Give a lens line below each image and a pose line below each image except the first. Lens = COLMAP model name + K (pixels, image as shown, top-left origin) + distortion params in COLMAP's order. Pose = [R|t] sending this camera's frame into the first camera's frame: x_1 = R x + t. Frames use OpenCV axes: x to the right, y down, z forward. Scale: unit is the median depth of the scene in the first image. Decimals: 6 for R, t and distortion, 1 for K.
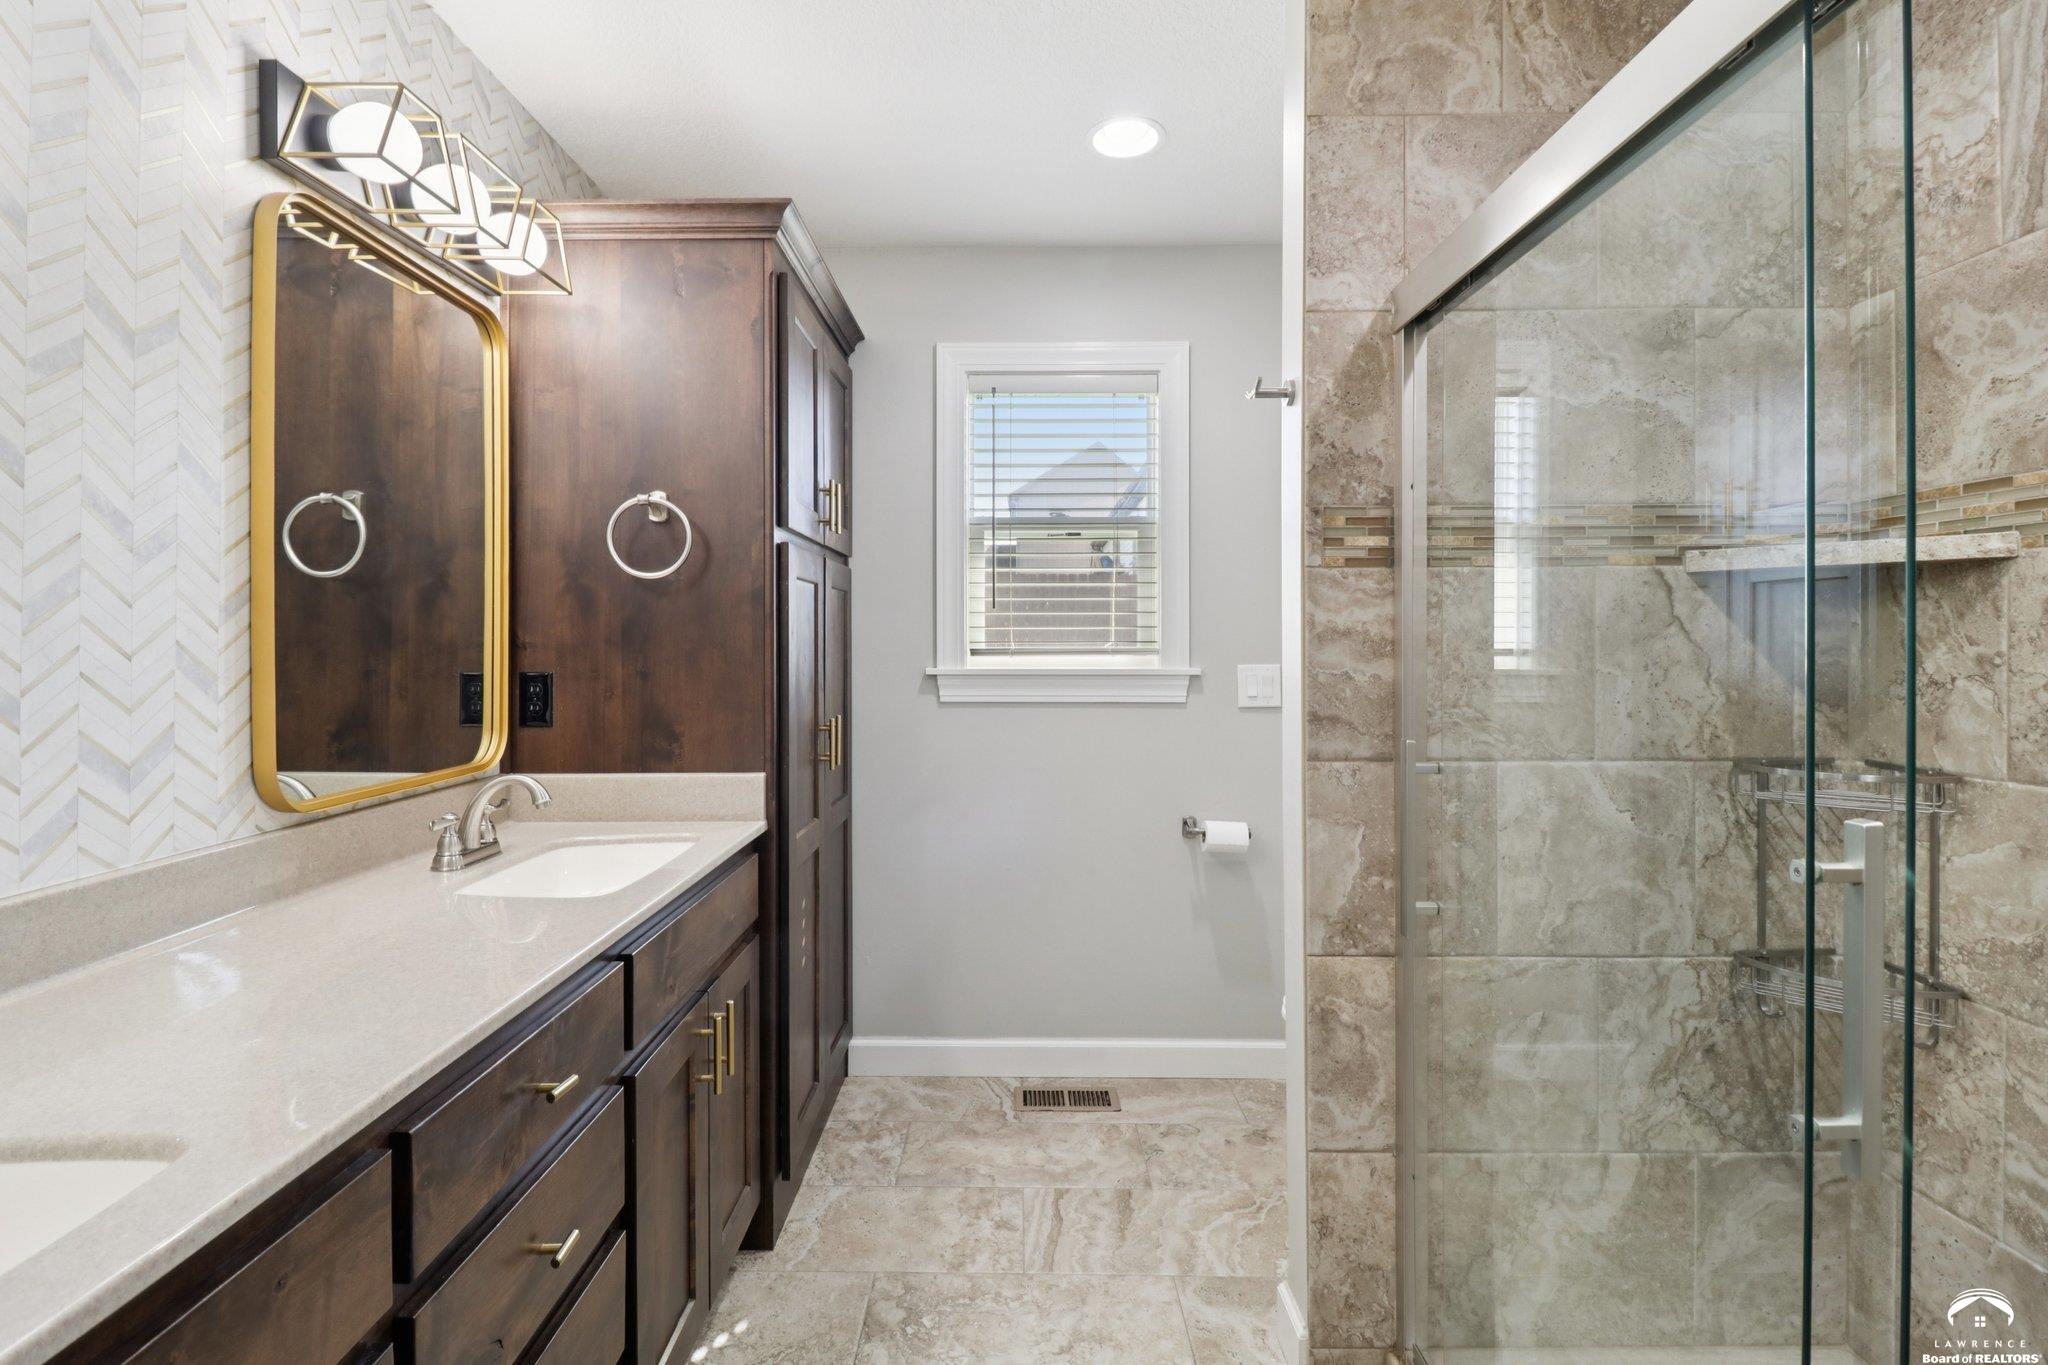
lens RADIAL K [[948.1, 0, 1003.5], [0, 948.1, 653.1], [0, 0, 1]] dist [0.004071, -0.012739]
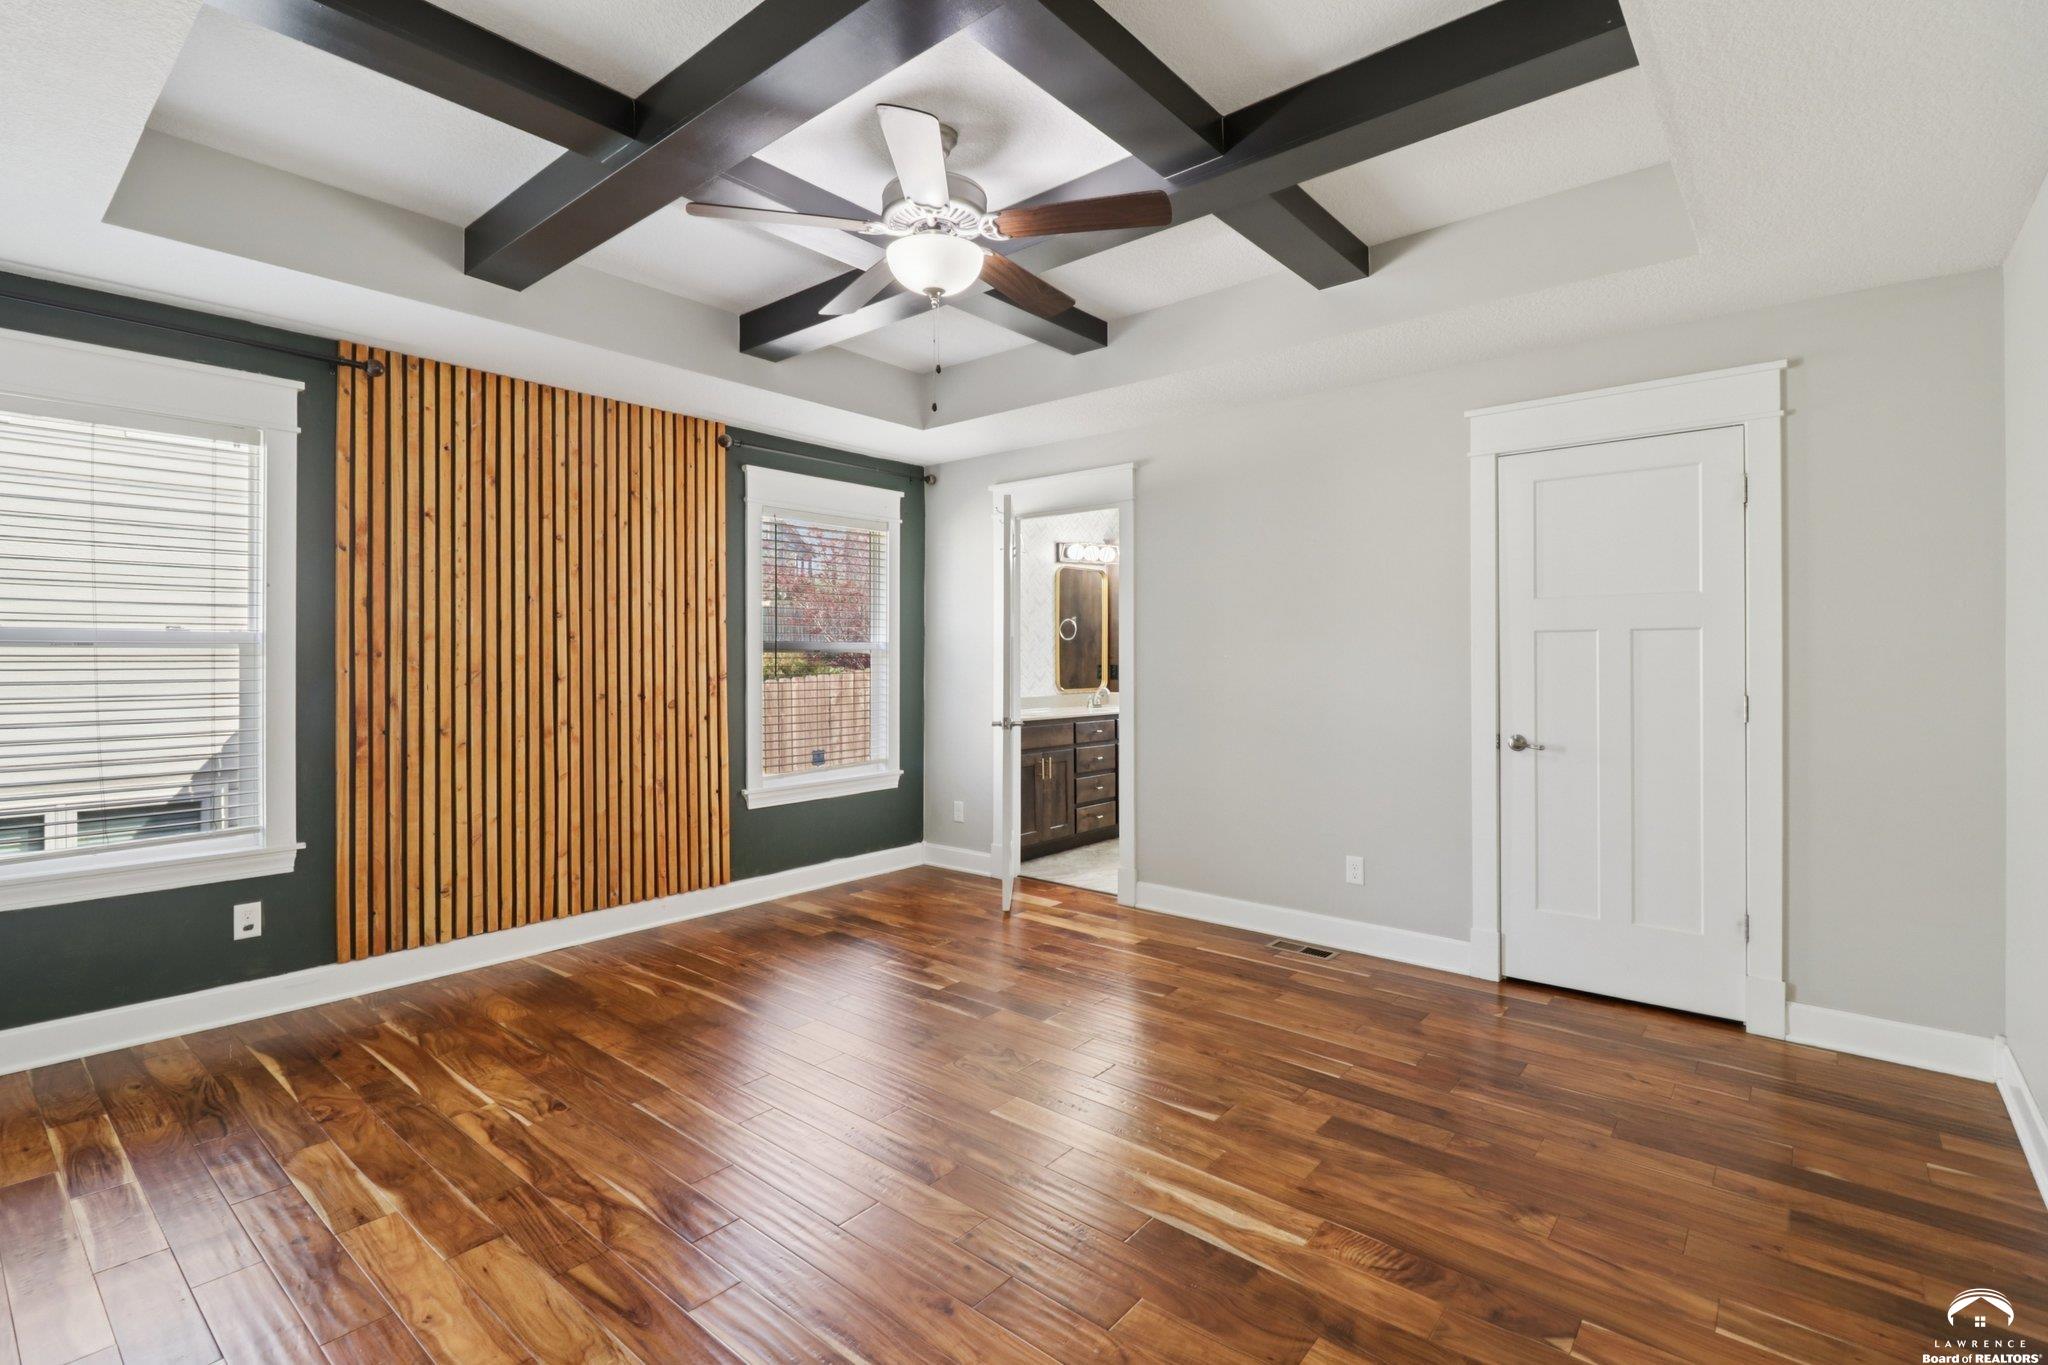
lens RADIAL K [[948.1, 0, 1003.5], [0, 948.1, 653.1], [0, 0, 1]] dist [0.004071, -0.012739]
pose [[0.765699, -0.000837, -0.643198, 1.588857], [-0.003967, 0.999974, -0.006023, 0.000165], [0.643187, 0.007163, 0.765676, -2.157346]]
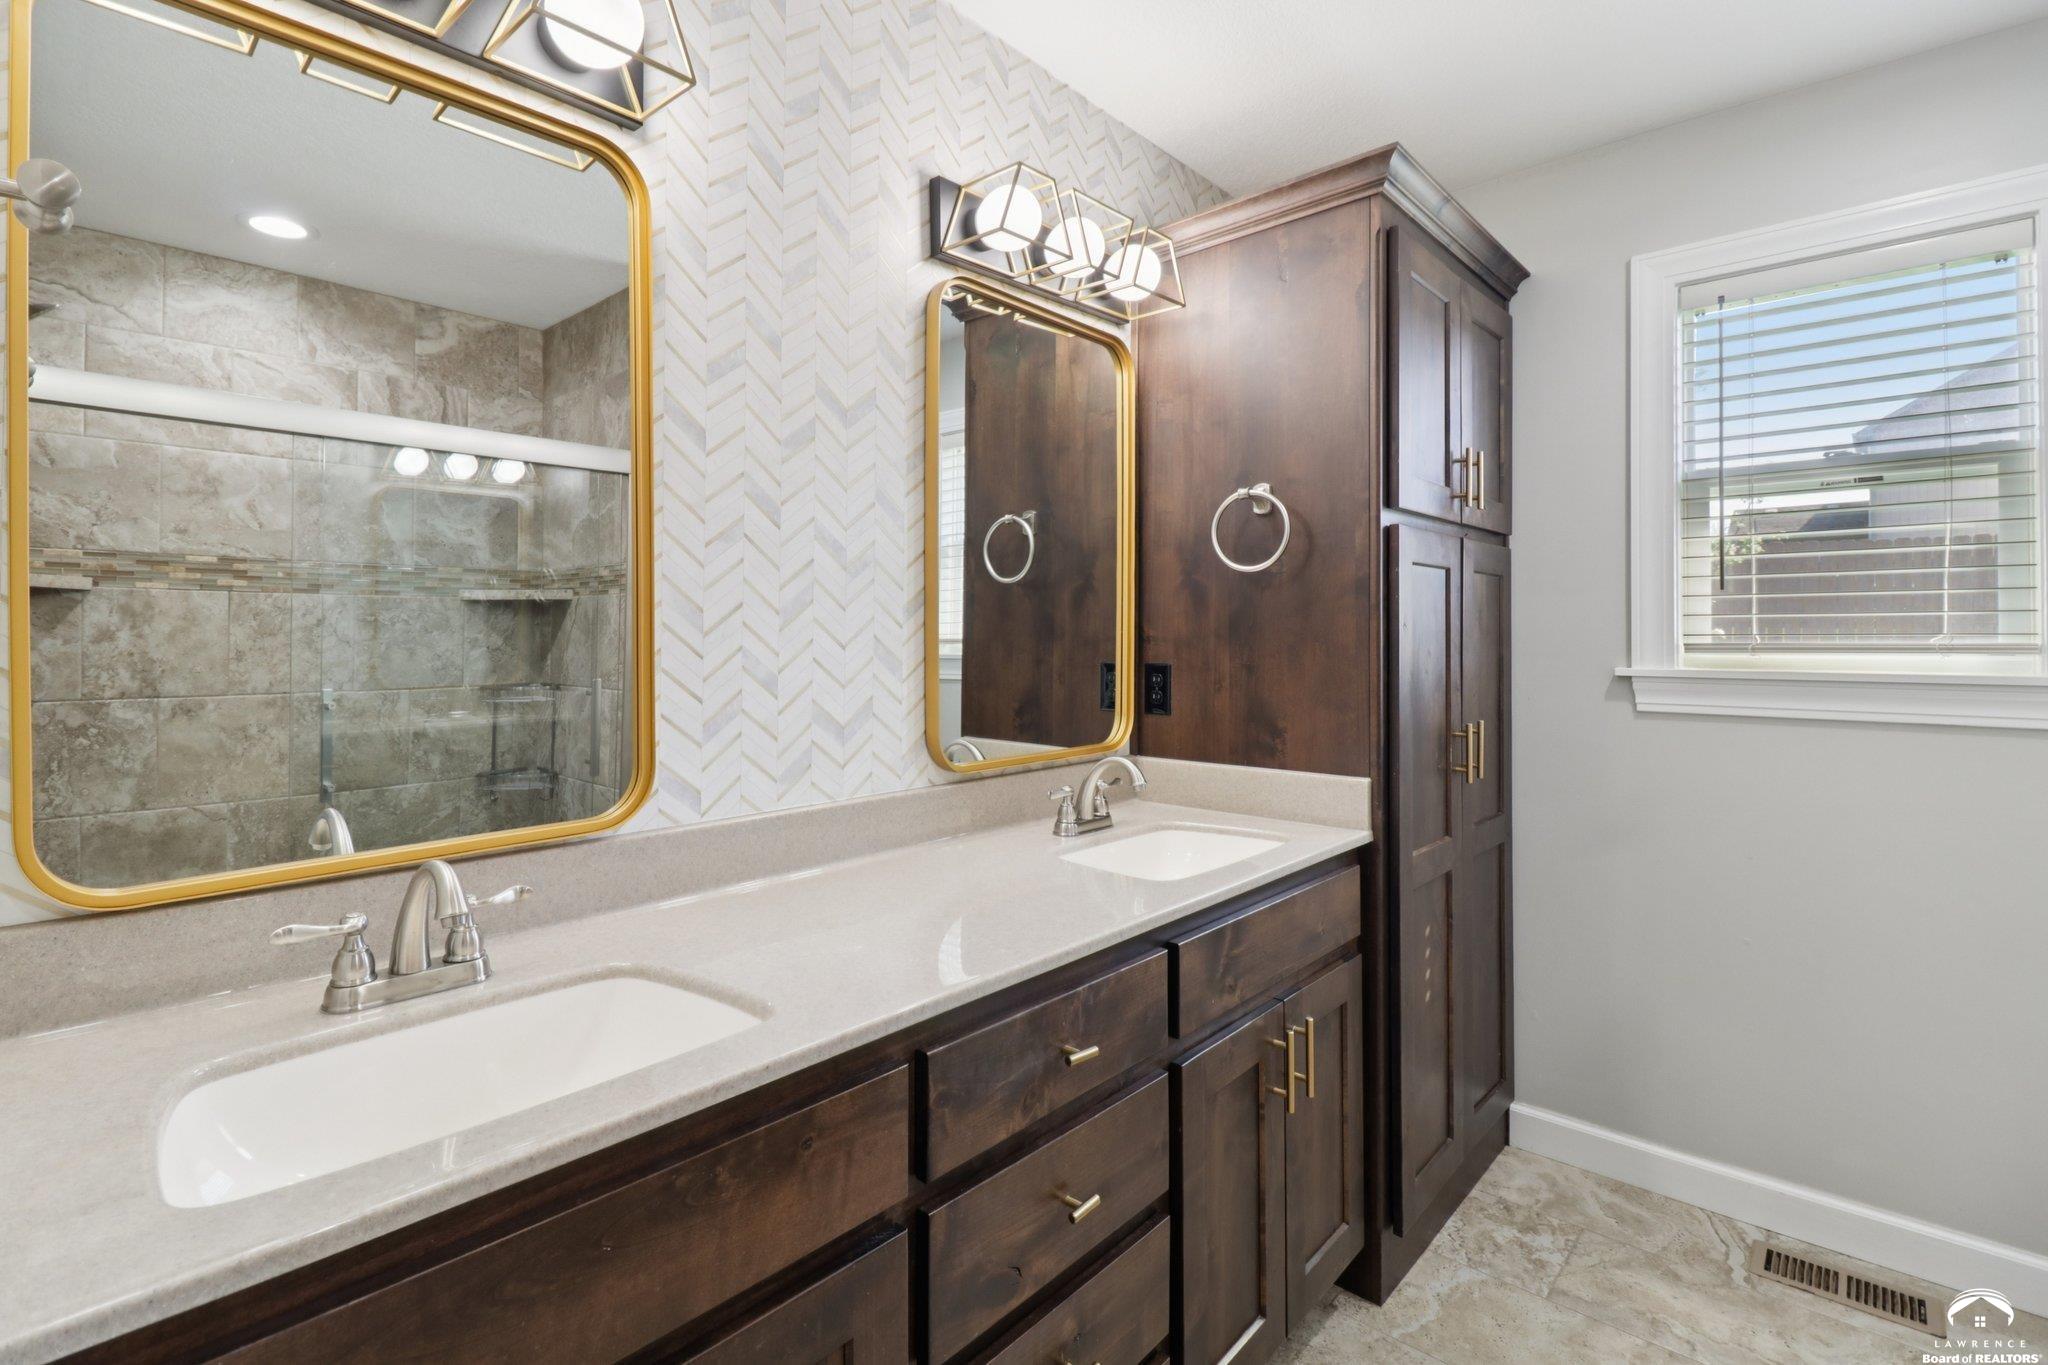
lens RADIAL K [[945.5, 0, 989.4], [0, 945.5, 638.6], [0, 0, 1]] dist [0.006936, -0.011236]
pose [[0.734554, 0.000987, -0.678549, 0.098122], [-0.006329, 0.999965, -0.005396, -0.001155], [0.678521, 0.008259, 0.734535, 0.080291]]
